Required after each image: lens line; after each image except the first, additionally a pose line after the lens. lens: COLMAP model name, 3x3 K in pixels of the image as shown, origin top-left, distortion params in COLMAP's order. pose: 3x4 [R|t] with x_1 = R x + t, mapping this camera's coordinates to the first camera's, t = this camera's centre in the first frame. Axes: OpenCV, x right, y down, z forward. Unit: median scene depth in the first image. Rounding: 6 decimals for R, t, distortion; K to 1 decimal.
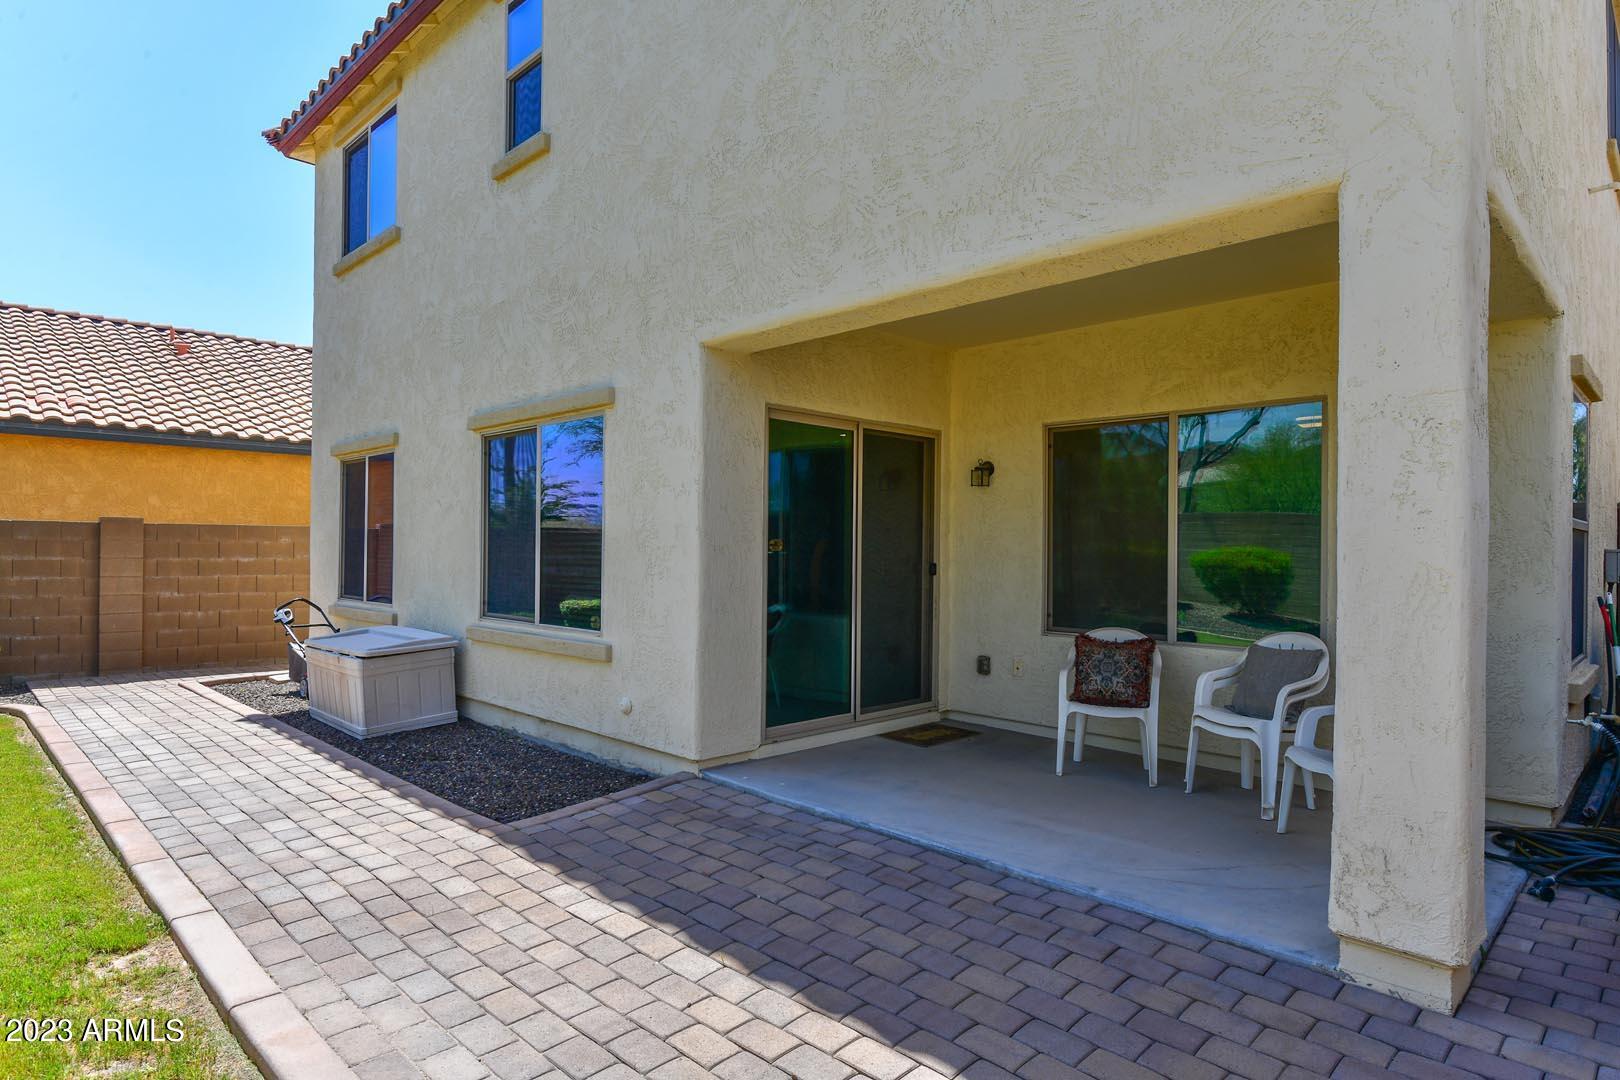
lens RADIAL K [[924.8, 0, 807.5], [0, 924.8, 539.1], [0, 0, 1]] dist [0.024383, -0.034249]
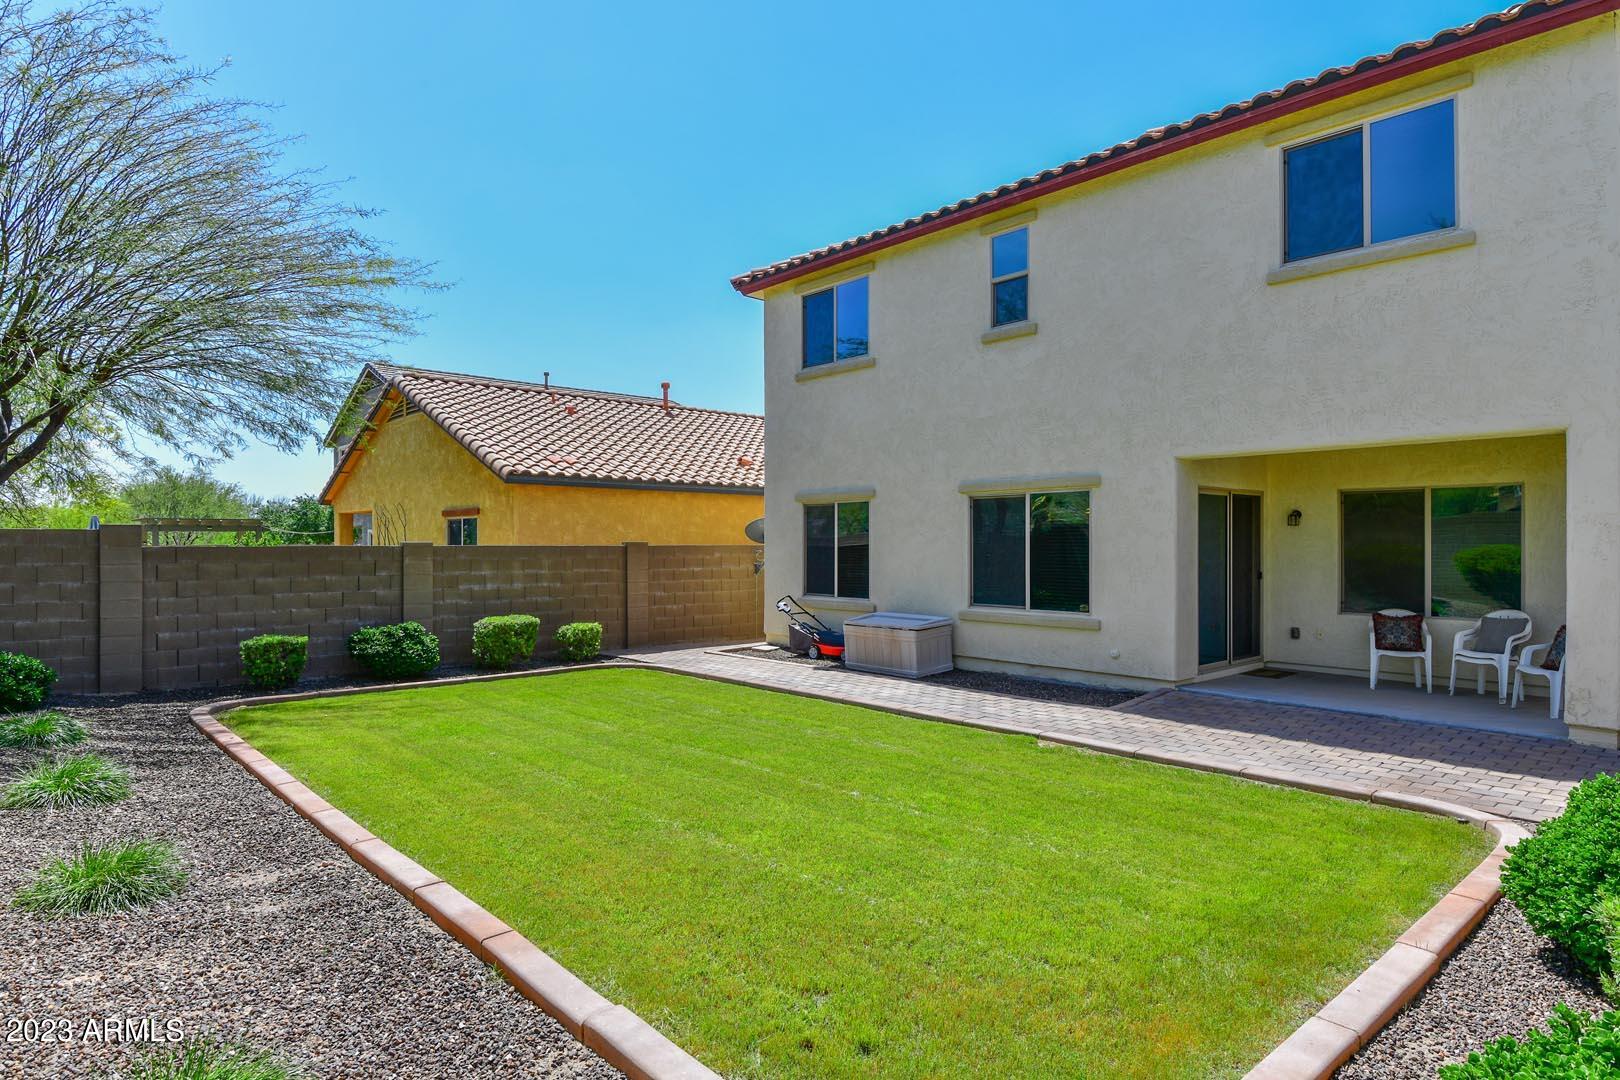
lens RADIAL K [[924.8, 0, 807.5], [0, 924.8, 539.1], [0, 0, 1]] dist [0.024383, -0.034249]
pose [[0.998750, -0.010071, -0.048958, -0.688201], [0.010352, 0.999931, 0.005489, -0.058088], [0.048899, -0.005989, 0.998786, -0.810761]]
